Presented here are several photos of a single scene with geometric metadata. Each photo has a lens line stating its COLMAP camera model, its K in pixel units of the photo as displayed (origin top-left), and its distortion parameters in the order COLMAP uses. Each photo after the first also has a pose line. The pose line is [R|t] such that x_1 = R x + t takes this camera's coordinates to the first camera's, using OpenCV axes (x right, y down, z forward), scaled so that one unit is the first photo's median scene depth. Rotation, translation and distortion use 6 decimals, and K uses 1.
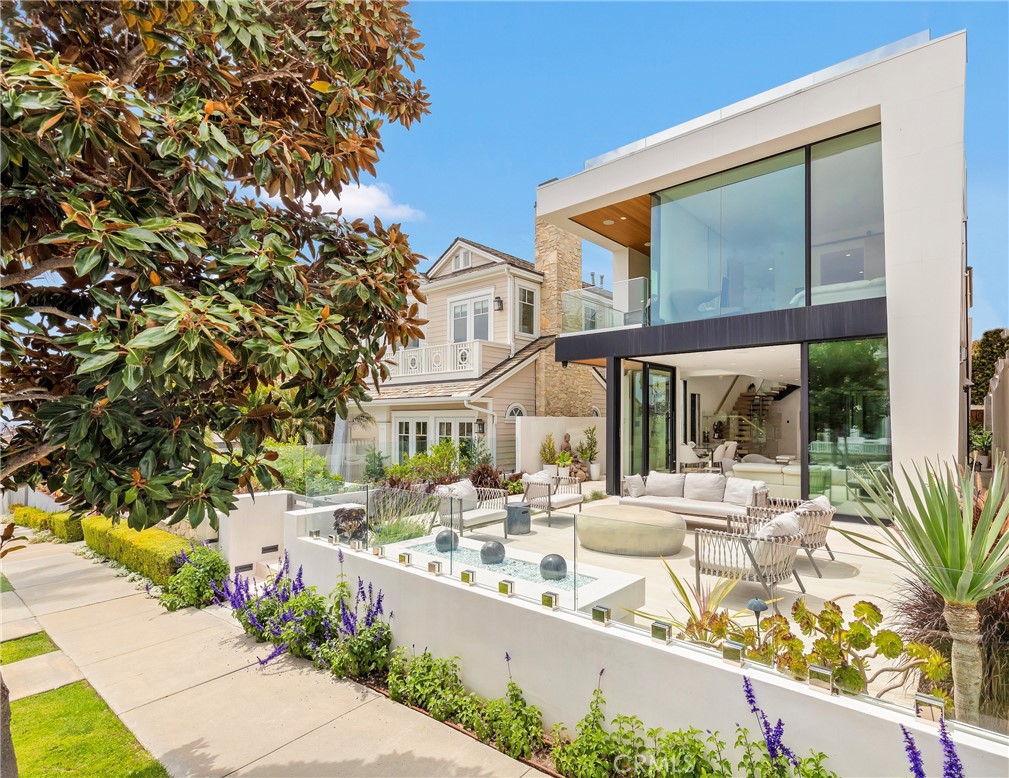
lens RADIAL K [[513.7, 0, 565.1], [0, 513.7, 421.4], [0, 0, 1]] dist [0.006790, 0.002098]
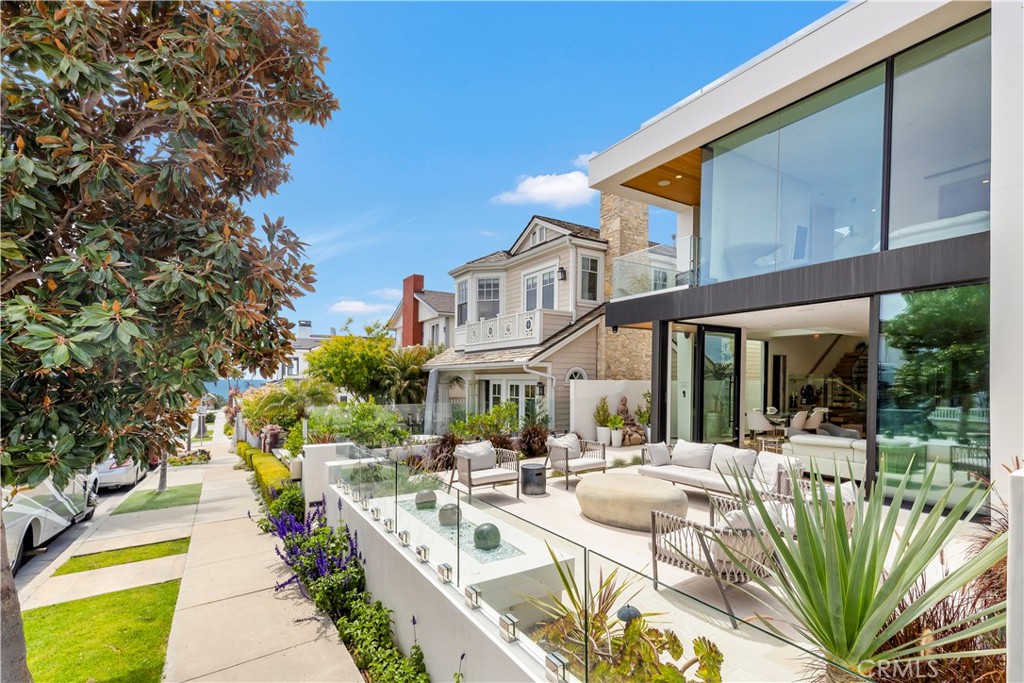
lens RADIAL K [[470.1, 0, 522.8], [0, 470.1, 385.3], [0, 0, 1]] dist [0.010622, -0.002187]
pose [[0.943908, 0.006727, -0.330141, 0.123669], [-0.003418, 0.999938, 0.010602, -0.008420], [0.330192, -0.008879, 0.943872, 0.054415]]
